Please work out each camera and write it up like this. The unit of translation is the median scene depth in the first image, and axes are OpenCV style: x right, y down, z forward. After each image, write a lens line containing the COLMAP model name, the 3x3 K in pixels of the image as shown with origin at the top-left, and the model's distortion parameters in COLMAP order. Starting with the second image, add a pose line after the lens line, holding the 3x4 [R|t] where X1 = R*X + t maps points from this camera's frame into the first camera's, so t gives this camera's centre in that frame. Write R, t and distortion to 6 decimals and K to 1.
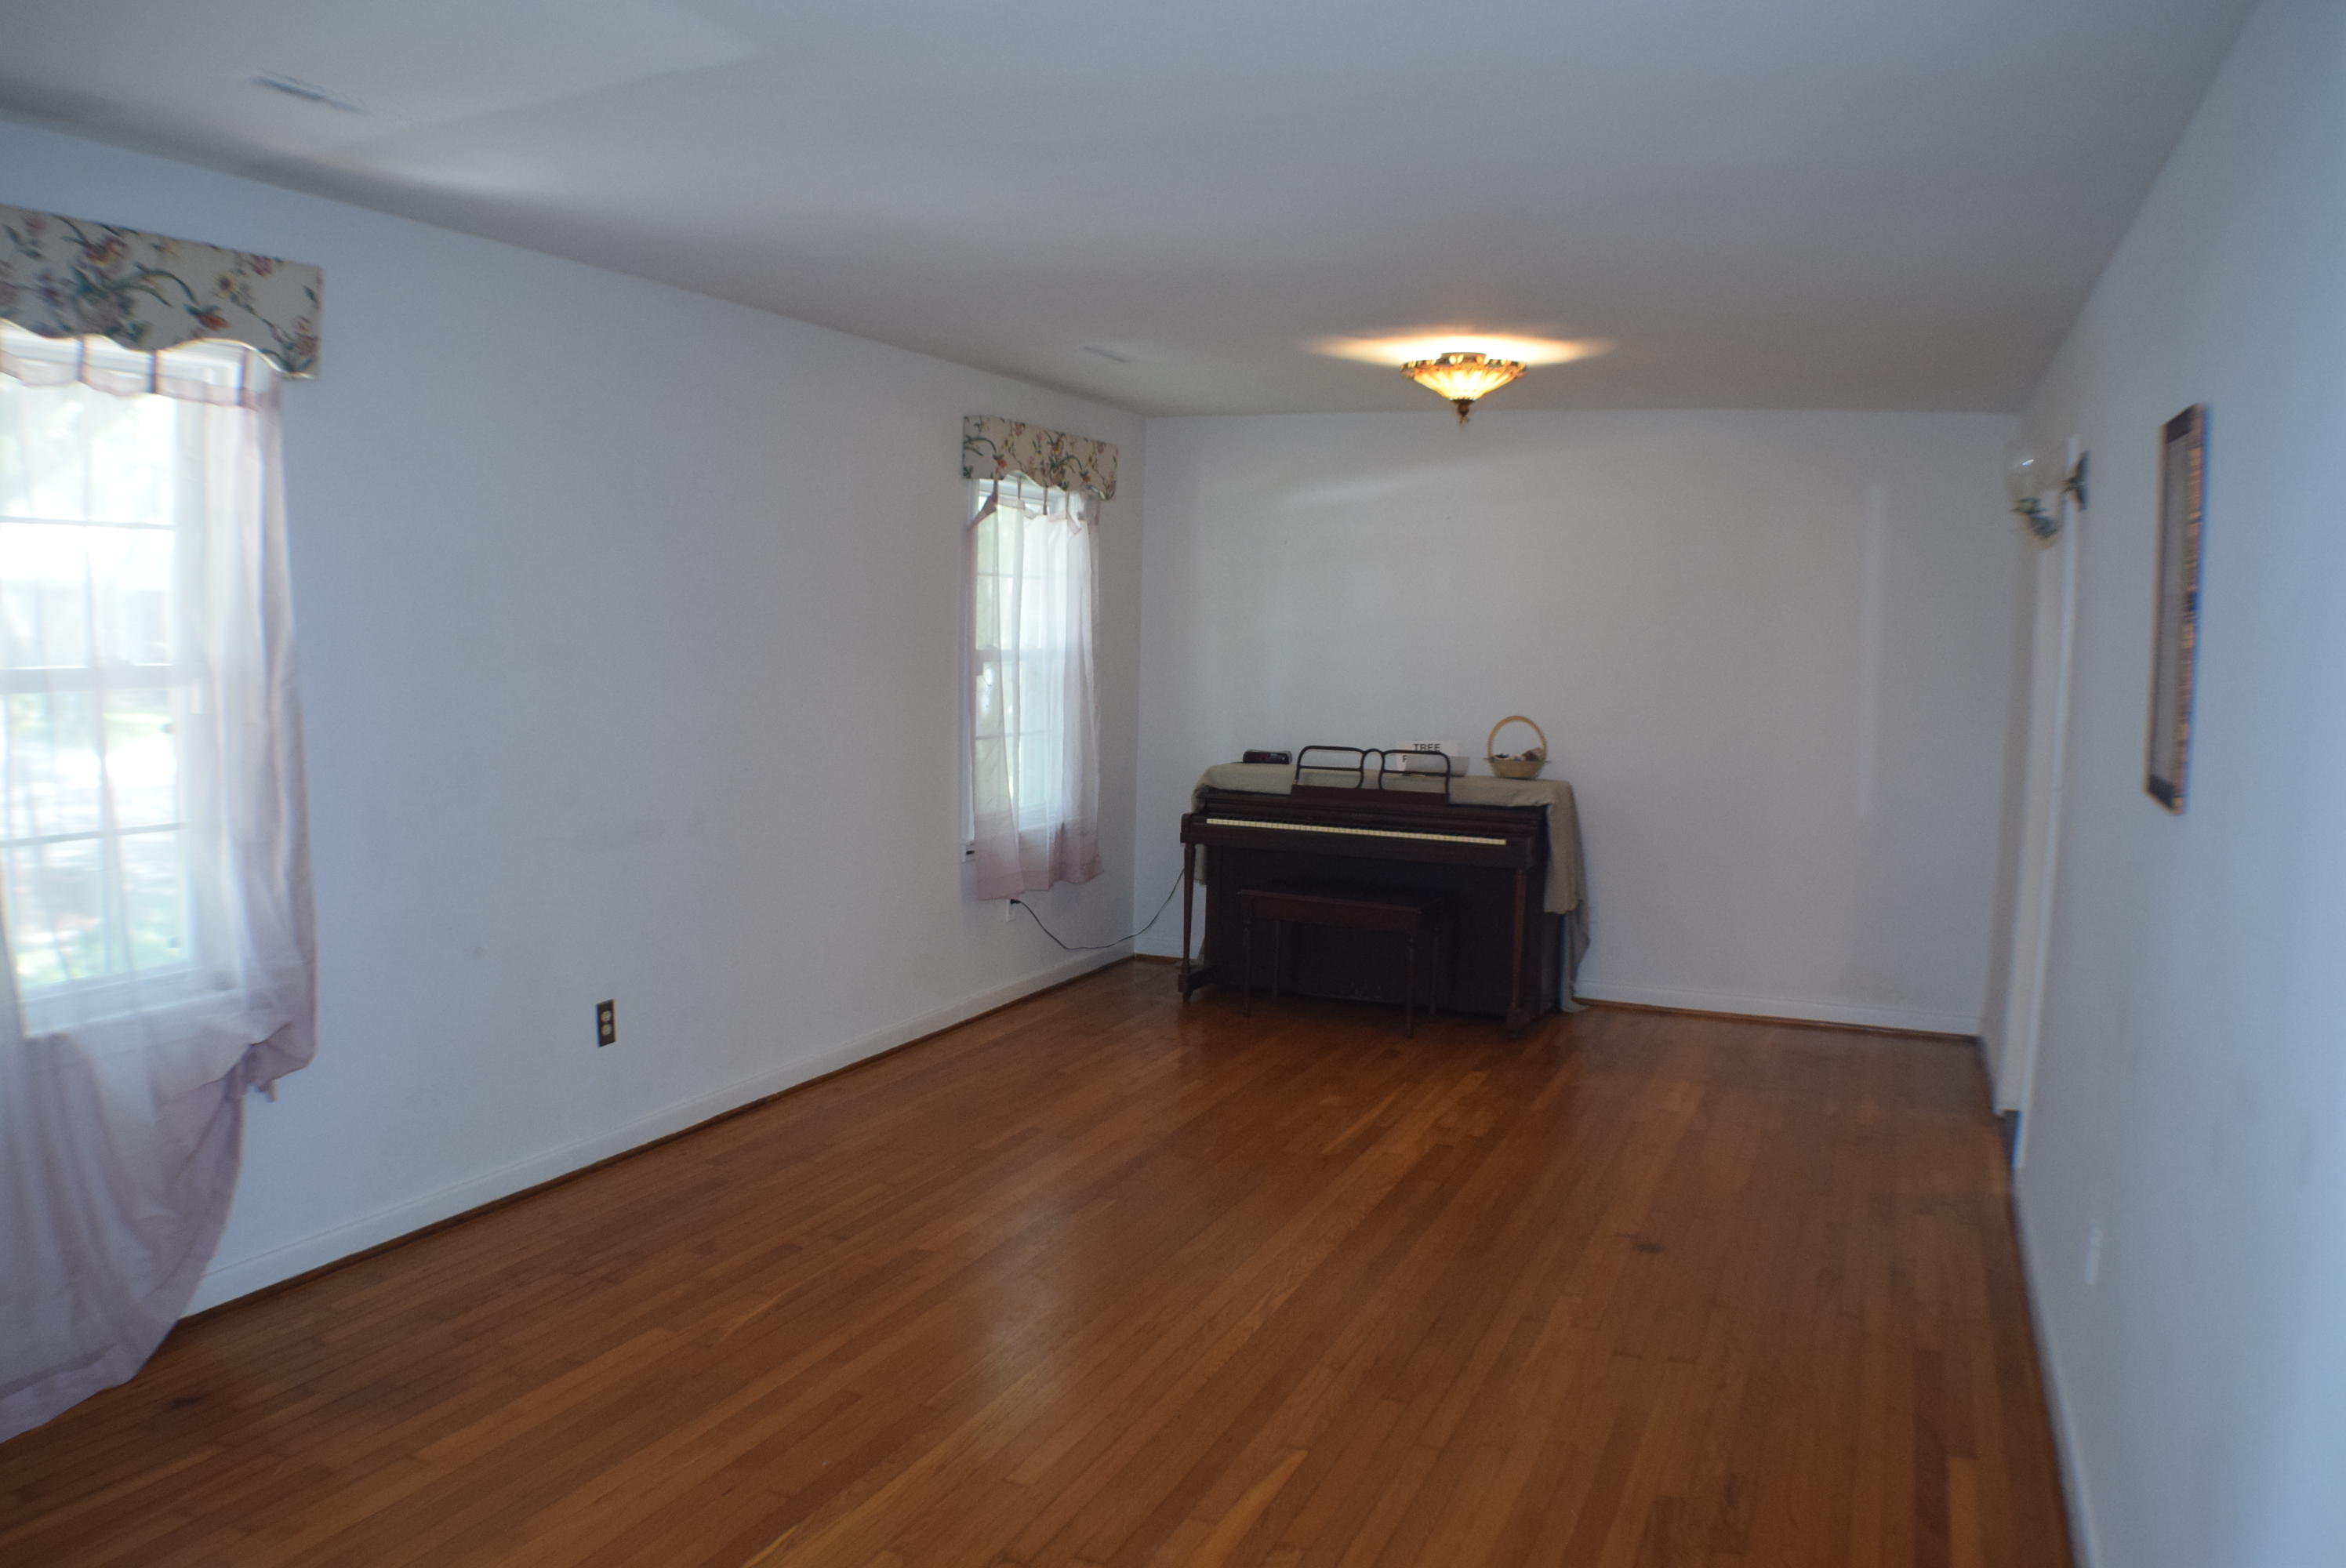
lens RADIAL K [[1711.4, 0, 1169.0], [0, 1711.4, 799.5], [0, 0, 1]] dist [-0.203717, 0.052597]
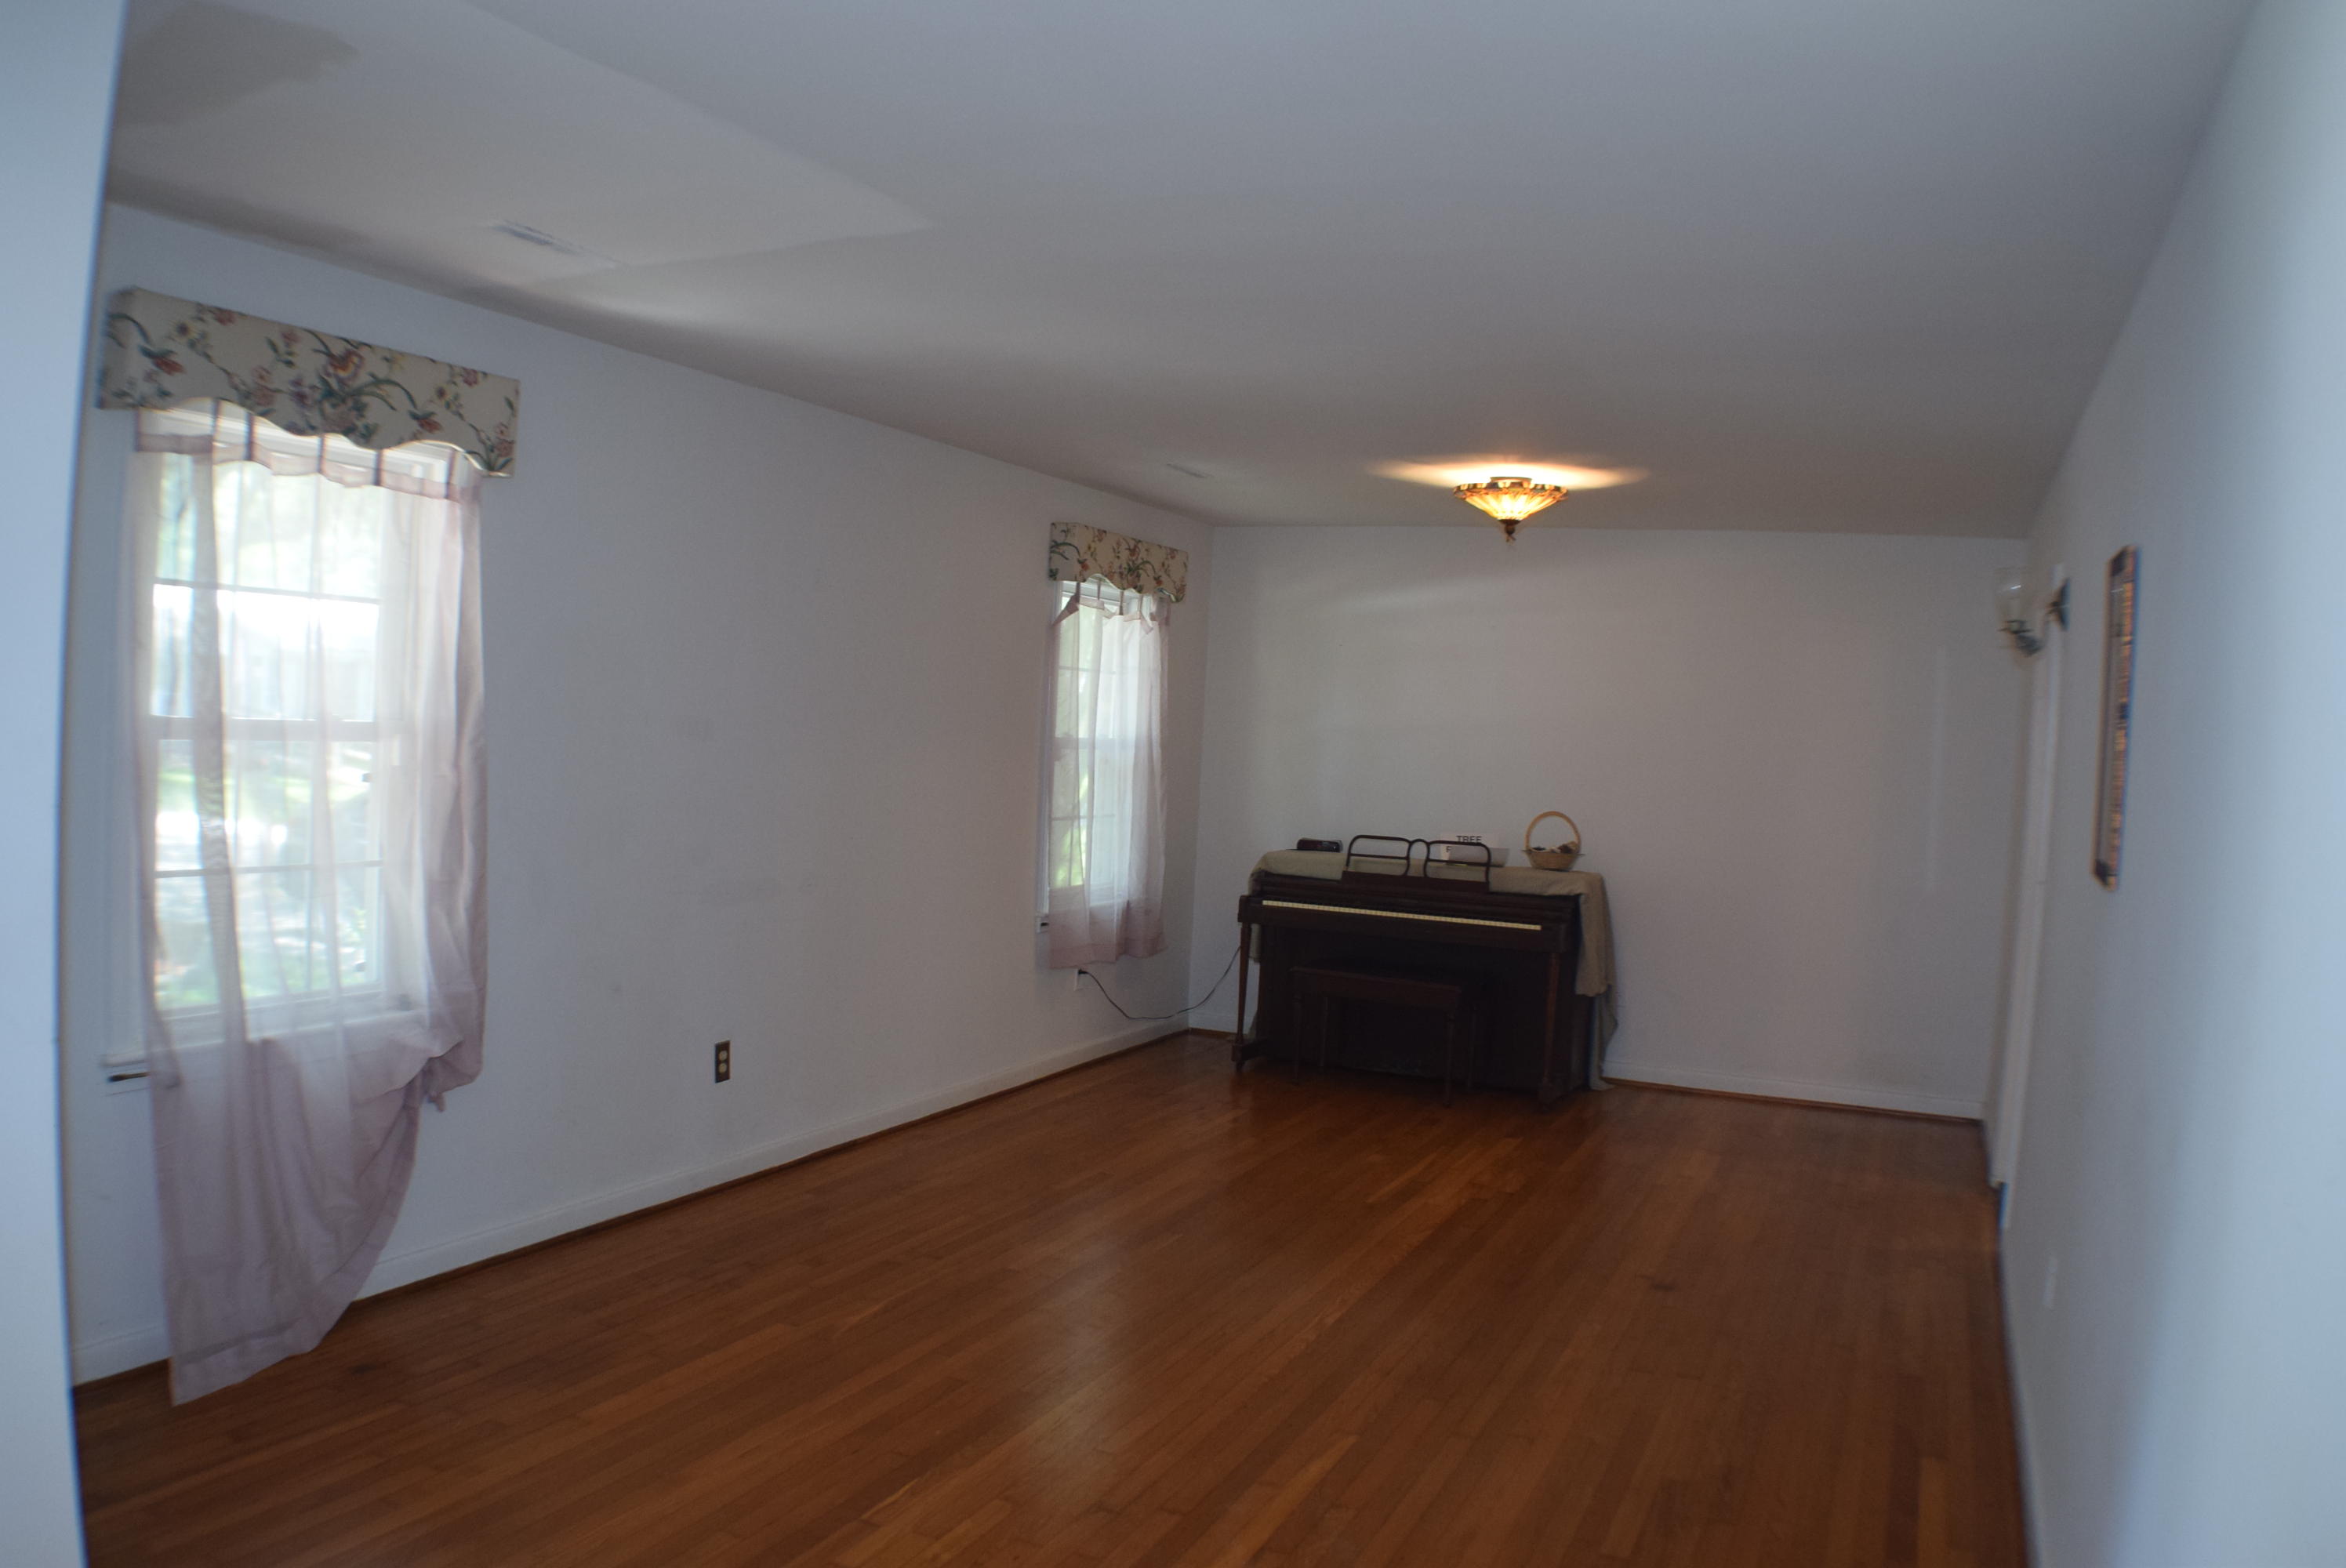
lens RADIAL K [[1711.4, 0, 1149.9], [0, 1711.4, 807.8], [0, 0, 1]] dist [-0.203717, 0.052597]
pose [[0.999136, 0.026817, -0.031757, -0.024612], [-0.028440, 0.998252, -0.051809, 0.016421], [0.030312, 0.052667, 0.998152, -0.117081]]
